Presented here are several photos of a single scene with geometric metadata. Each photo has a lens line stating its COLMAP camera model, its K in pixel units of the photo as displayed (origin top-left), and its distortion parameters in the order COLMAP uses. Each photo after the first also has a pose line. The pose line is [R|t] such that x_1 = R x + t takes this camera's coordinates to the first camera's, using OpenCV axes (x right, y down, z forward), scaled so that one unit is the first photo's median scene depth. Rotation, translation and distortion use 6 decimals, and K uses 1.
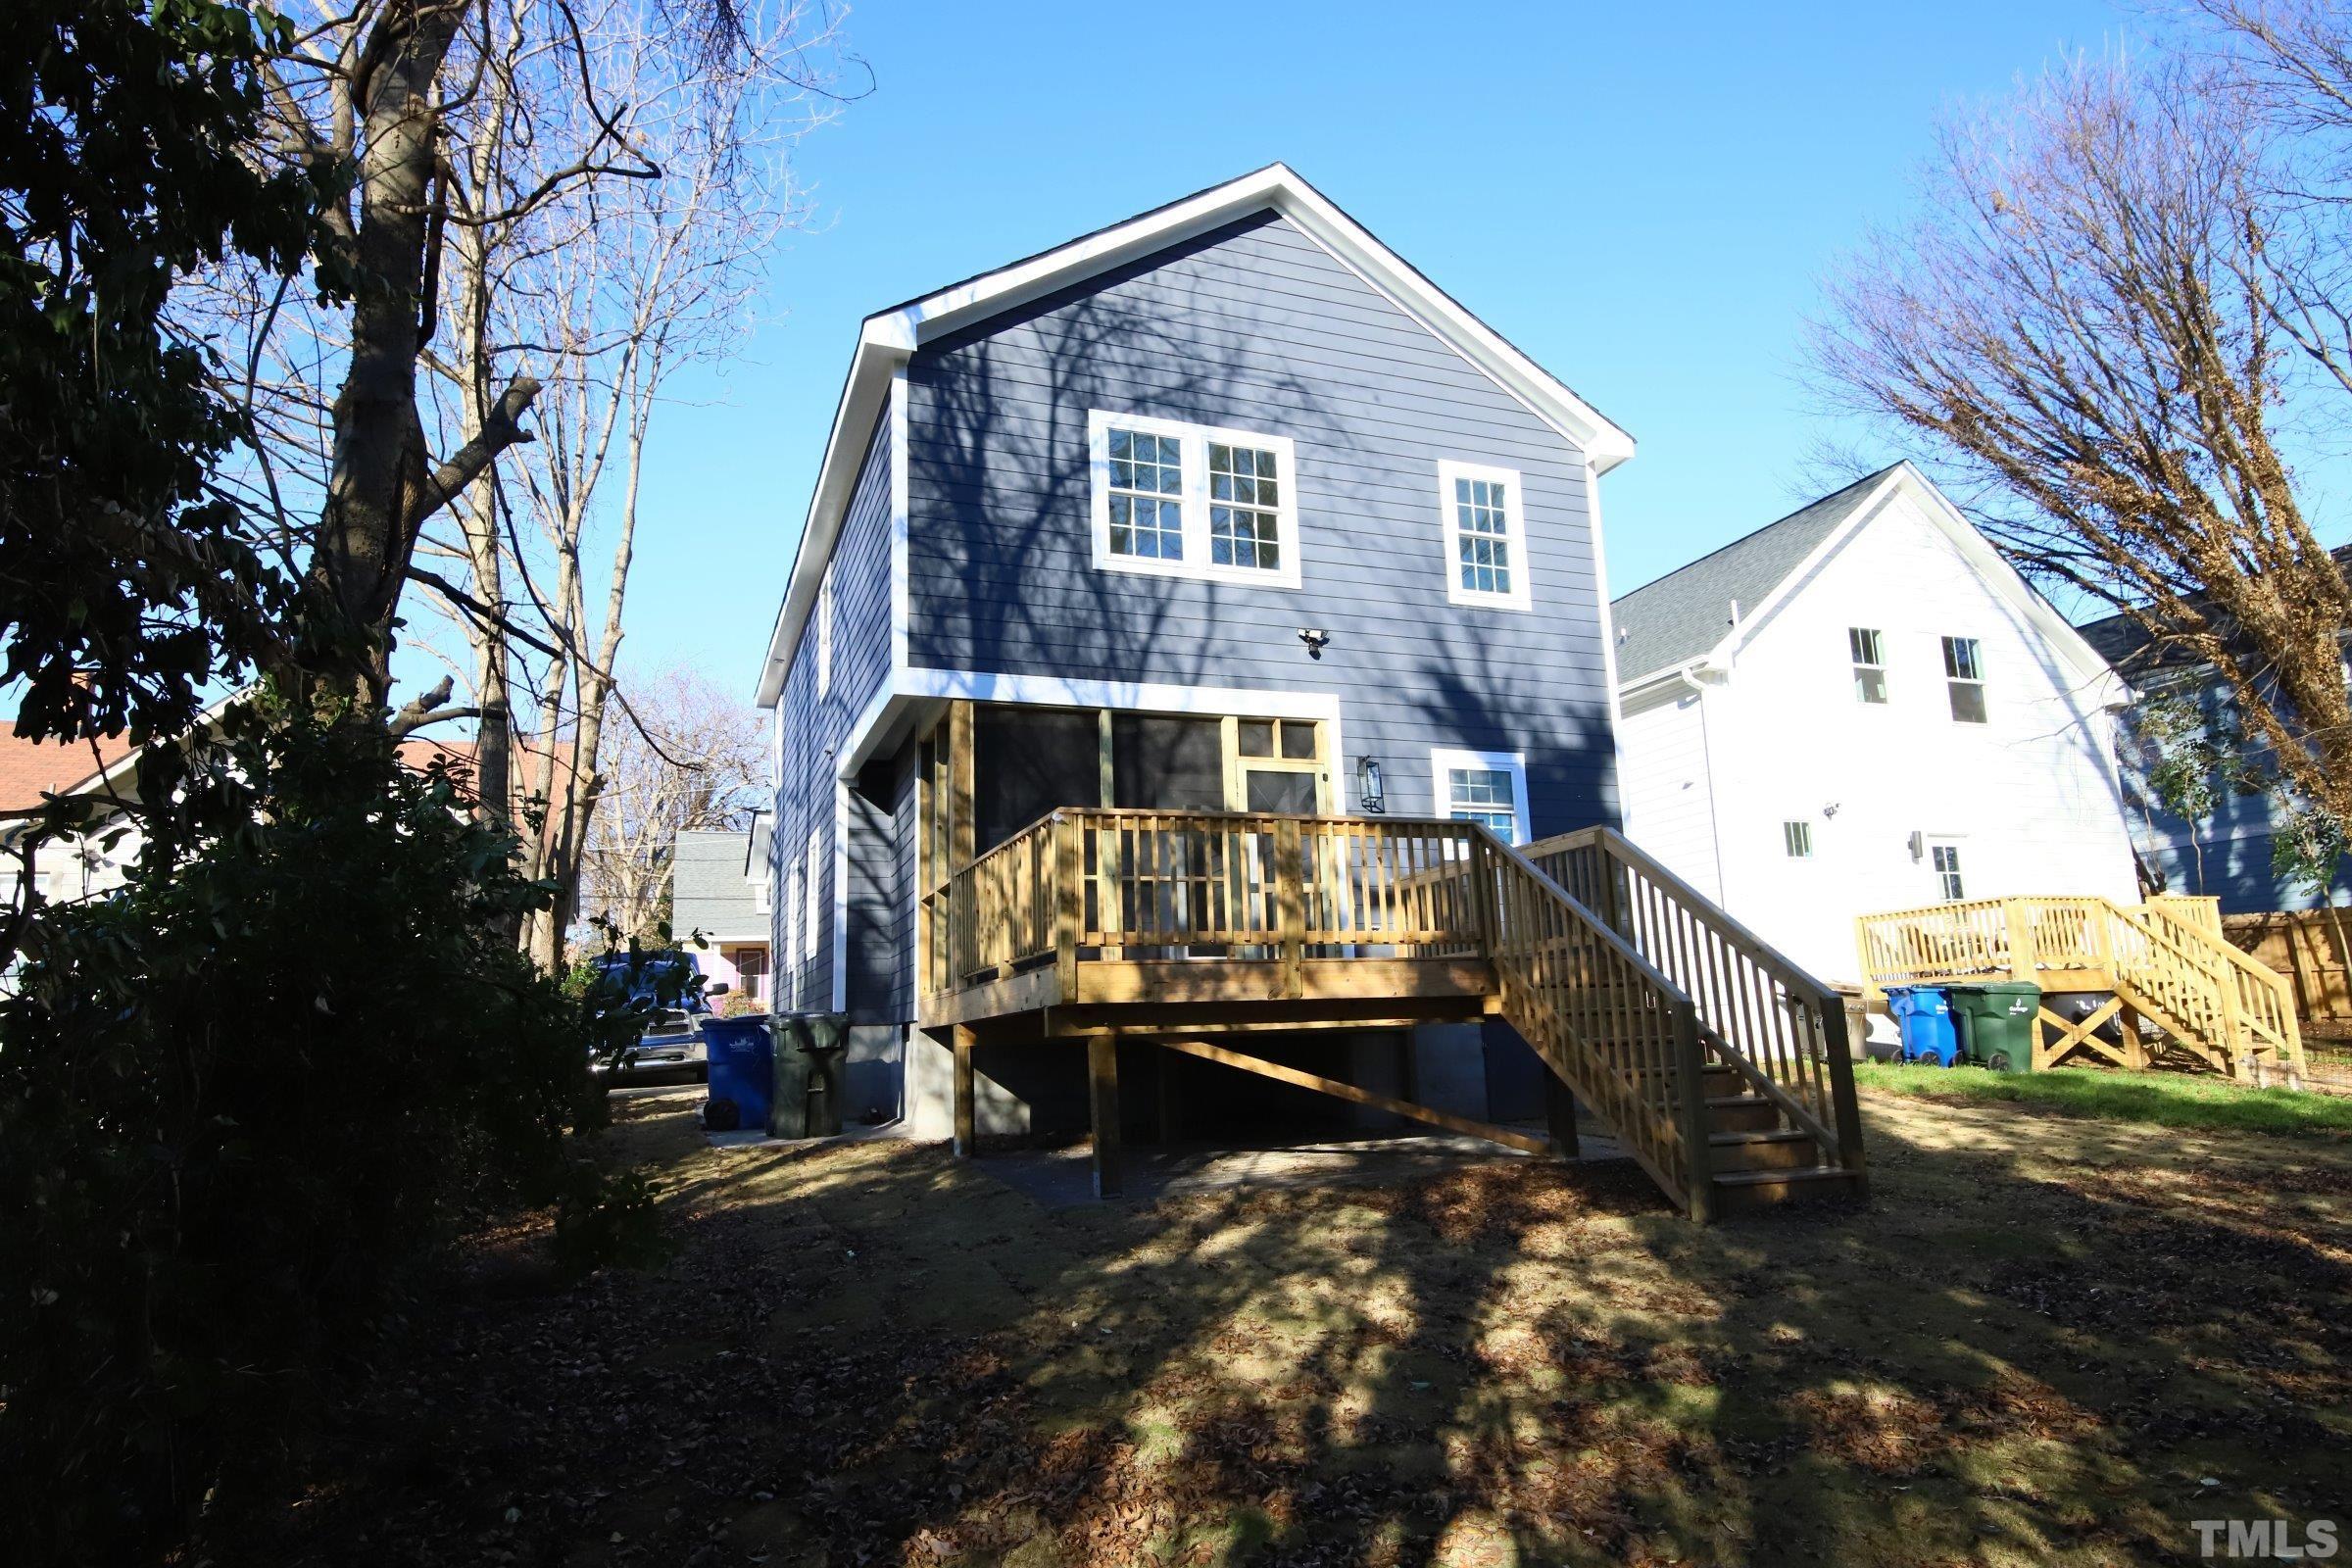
lens RADIAL K [[1329.7, 0, 1176.0], [0, 1329.7, 784.0], [0, 0, 1]] dist [0.043184, -0.001027]
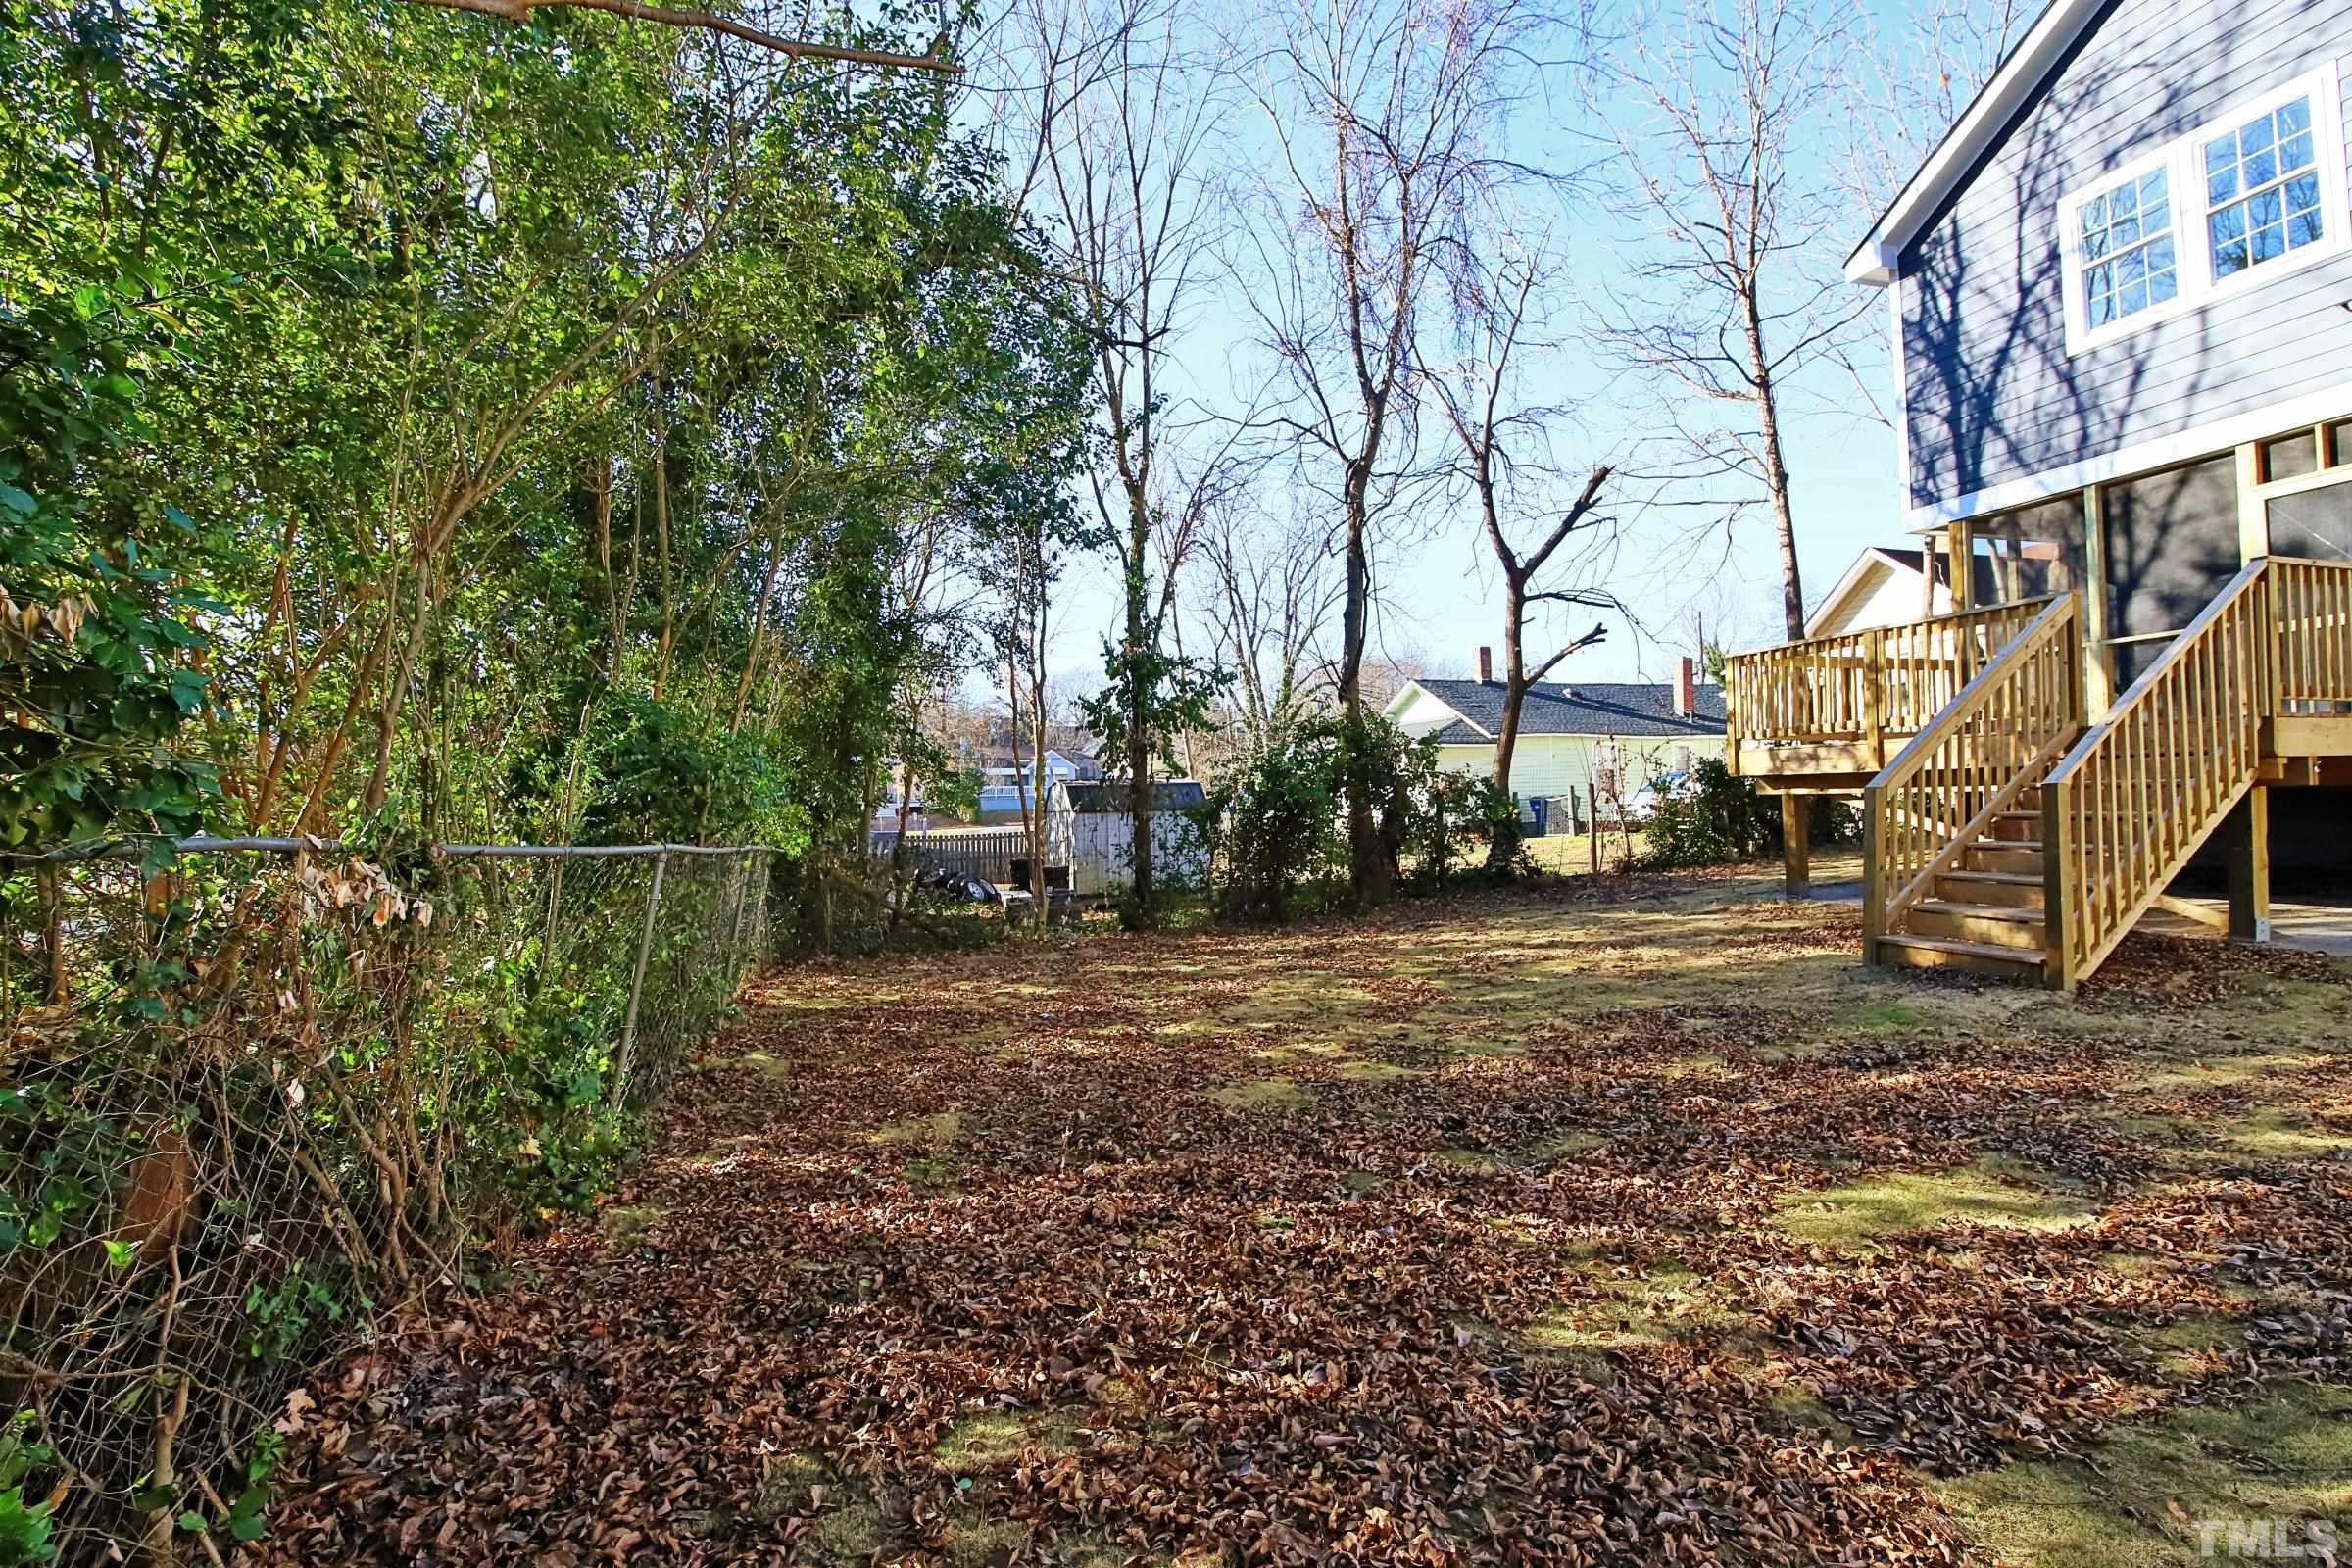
lens RADIAL K [[1018.2, 0, 1176.0], [0, 1018.2, 784.0], [0, 0, 1]] dist [-0.009299, -0.009762]
pose [[-0.114373, 0.026935, -0.993073, 0.813316], [0.227940, 0.973675, 0.000157, 0.010095], [0.966934, -0.226343, -0.117501, 0.309618]]
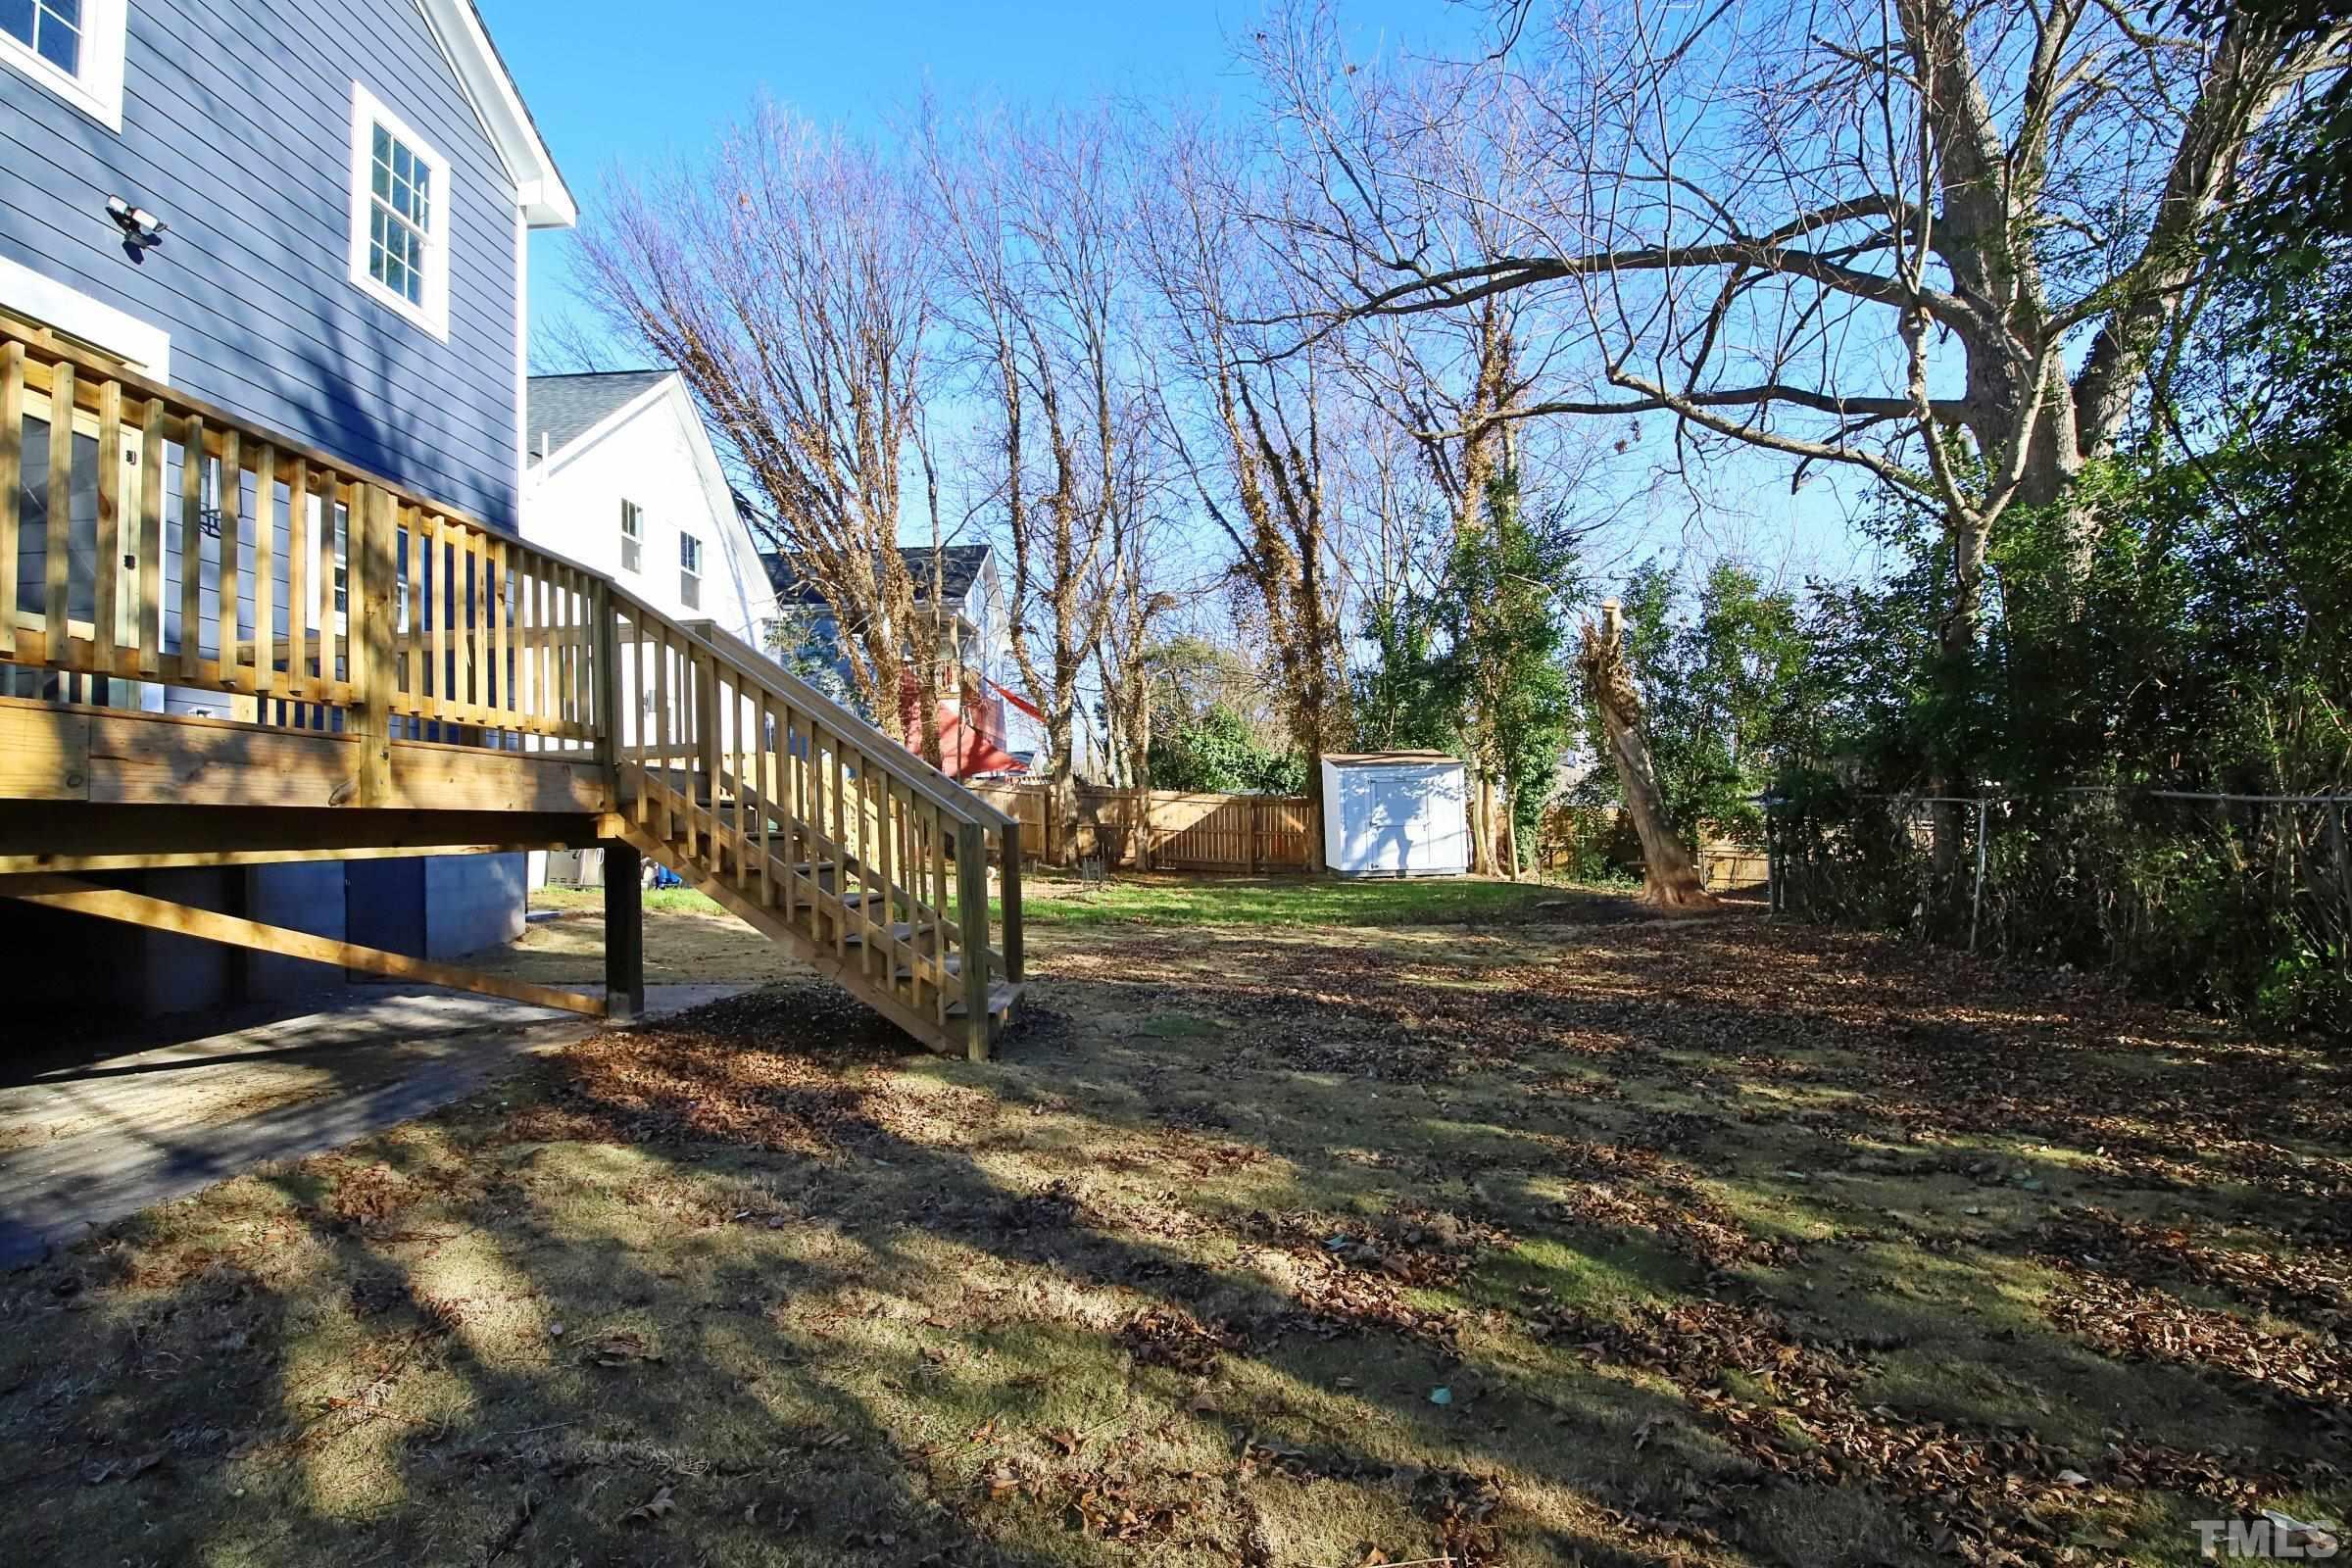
lens RADIAL K [[1018.2, 0, 1176.0], [0, 1018.2, 784.0], [0, 0, 1]] dist [-0.009299, -0.009762]
pose [[0.368495, 0.064188, 0.927411, -0.123534], [-0.159160, 0.987240, -0.005088, 0.069335], [-0.915904, -0.145732, 0.374009, 0.371520]]
